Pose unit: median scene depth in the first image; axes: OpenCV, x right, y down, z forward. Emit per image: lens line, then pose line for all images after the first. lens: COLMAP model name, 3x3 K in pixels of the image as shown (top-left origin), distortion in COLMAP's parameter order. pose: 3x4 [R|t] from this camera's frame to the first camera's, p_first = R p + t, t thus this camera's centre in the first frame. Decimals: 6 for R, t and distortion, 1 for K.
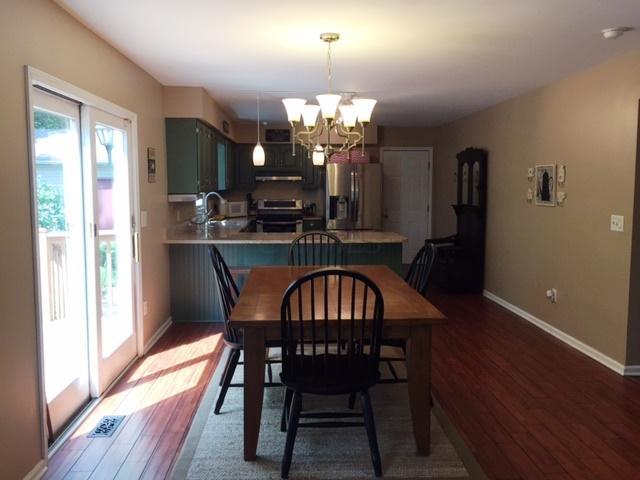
lens RADIAL K [[552.2, 0, 318.5], [0, 552.2, 238.3], [0, 0, 1]] dist [0.002118, -0.027629]
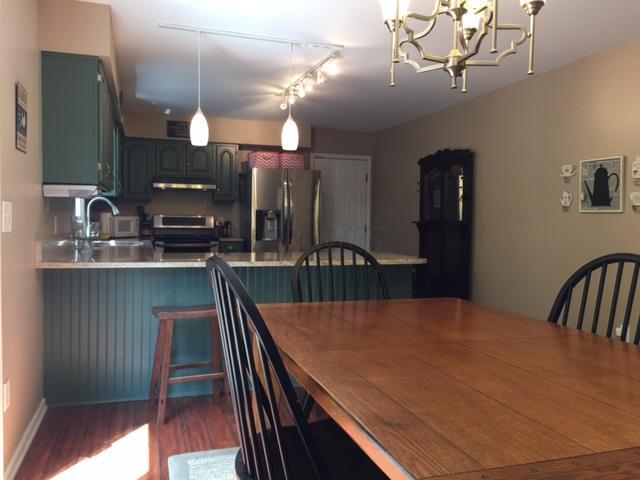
lens RADIAL K [[552.2, 0, 325.0], [0, 552.2, 240.3], [0, 0, 1]] dist [0.002118, -0.027629]
pose [[0.963588, 0.003685, 0.267366, -0.091845], [0.011815, 0.998342, -0.056339, 0.009770], [-0.267130, 0.057447, 0.961947, 0.238701]]
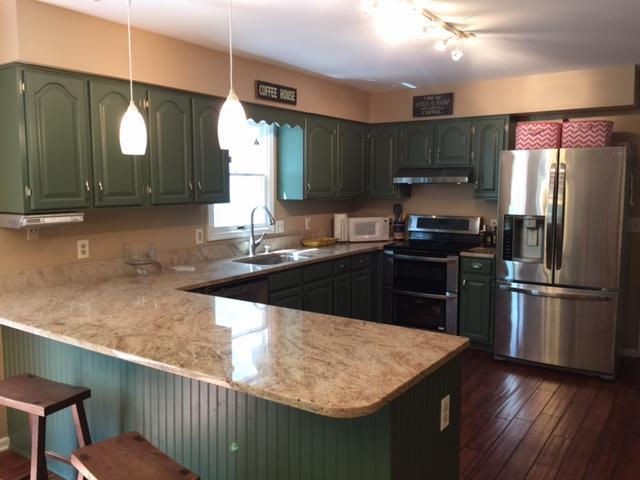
lens RADIAL K [[552.2, 0, 322.0], [0, 552.2, 239.0], [0, 0, 1]] dist [0.002118, -0.027629]
pose [[0.796769, 0.065263, -0.600750, 0.195105], [-0.064115, 0.997669, 0.023347, -0.055072], [0.600873, 0.019914, 0.799096, 0.488510]]
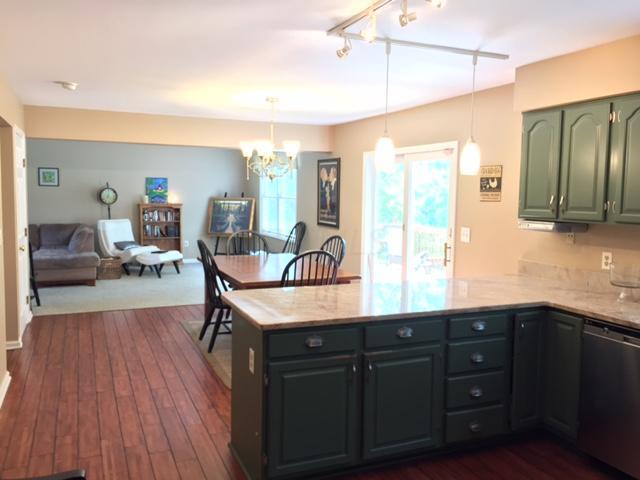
lens RADIAL K [[552.2, 0, 321.4], [0, 552.2, 240.5], [0, 0, 1]] dist [0.002118, -0.027629]
pose [[-0.937412, 0.018298, -0.347742, 0.176747], [-0.048032, 0.982279, 0.181167, -0.096814], [0.344895, 0.186530, -0.919921, 0.895876]]
